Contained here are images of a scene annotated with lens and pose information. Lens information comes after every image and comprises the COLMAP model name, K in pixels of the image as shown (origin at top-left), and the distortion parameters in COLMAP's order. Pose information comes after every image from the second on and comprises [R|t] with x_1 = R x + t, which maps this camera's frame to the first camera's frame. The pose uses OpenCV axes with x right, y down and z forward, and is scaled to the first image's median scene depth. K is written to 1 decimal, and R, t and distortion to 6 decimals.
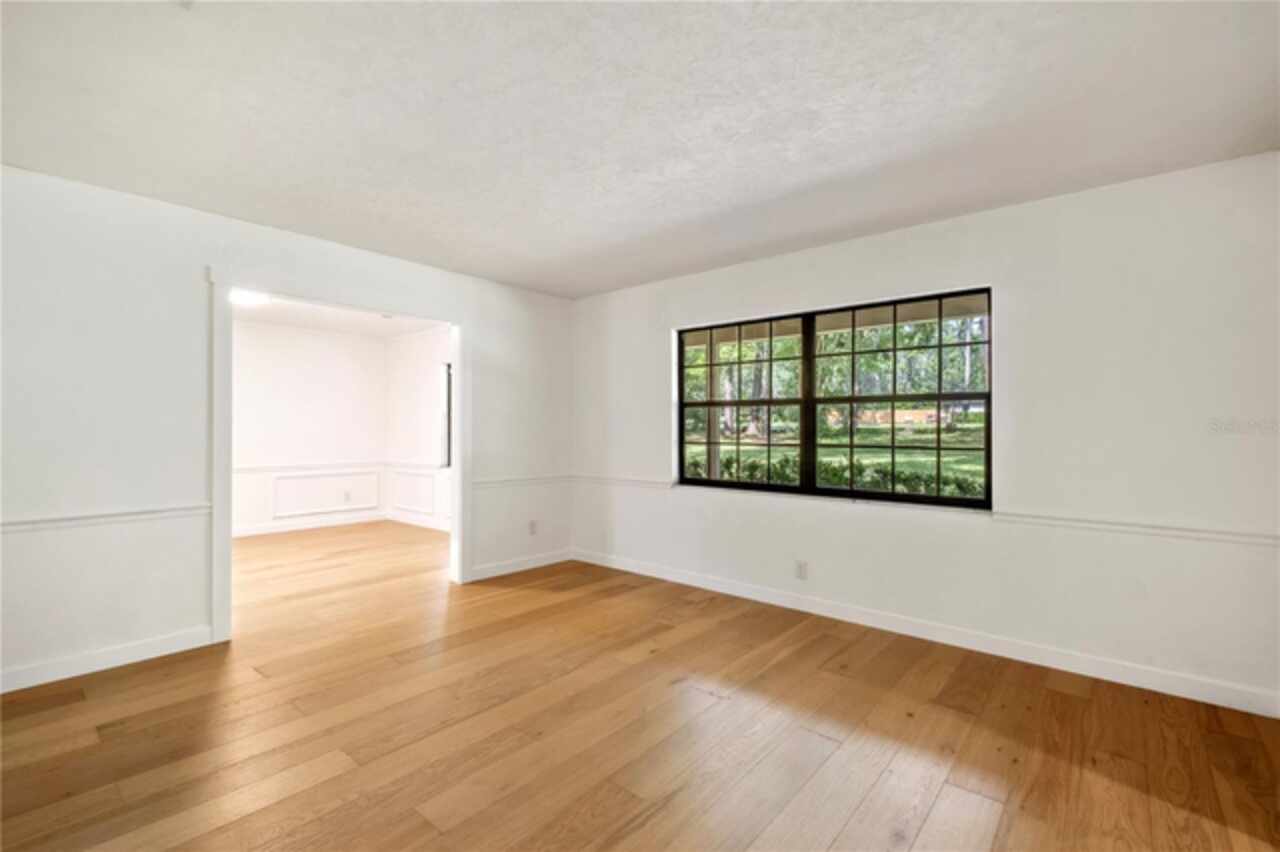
lens RADIAL K [[573.9, 0, 650.6], [0, 573.9, 417.7], [0, 0, 1]] dist [0.005903, -0.000107]
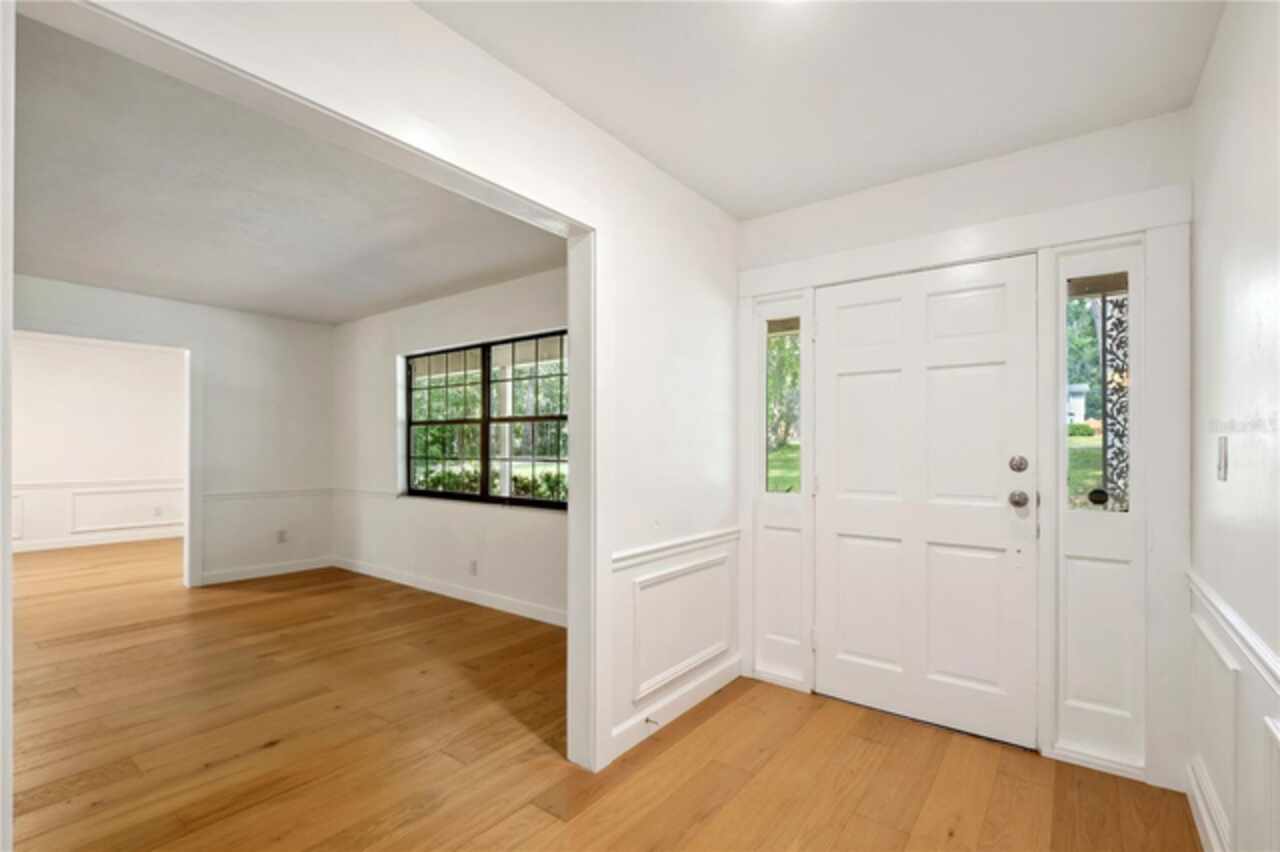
lens RADIAL K [[573.9, 0, 661.5], [0, 573.9, 445.0], [0, 0, 1]] dist [0.005903, -0.000107]
pose [[0.996725, -0.005735, 0.080659, 0.497672], [0.003708, 0.999674, 0.025254, -0.007667], [-0.080778, -0.024873, 0.996422, -0.163322]]
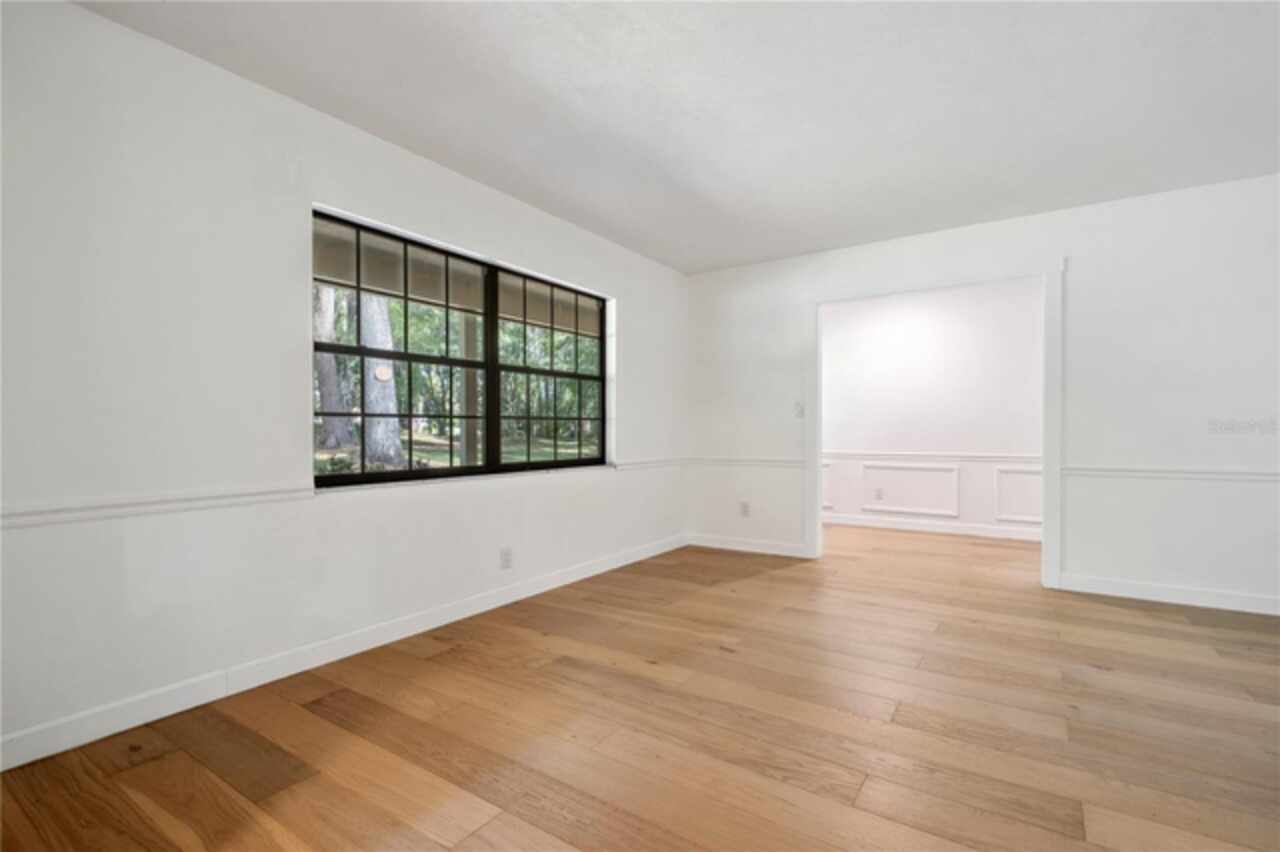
lens RADIAL K [[573.9, 0, 647.7], [0, 573.9, 431.3], [0, 0, 1]] dist [0.005903, -0.000107]
pose [[-0.117257, -0.010842, 0.993042, -0.580173], [-0.023657, 0.999687, 0.008122, 0.053604], [-0.992820, -0.022540, -0.117477, 0.810848]]
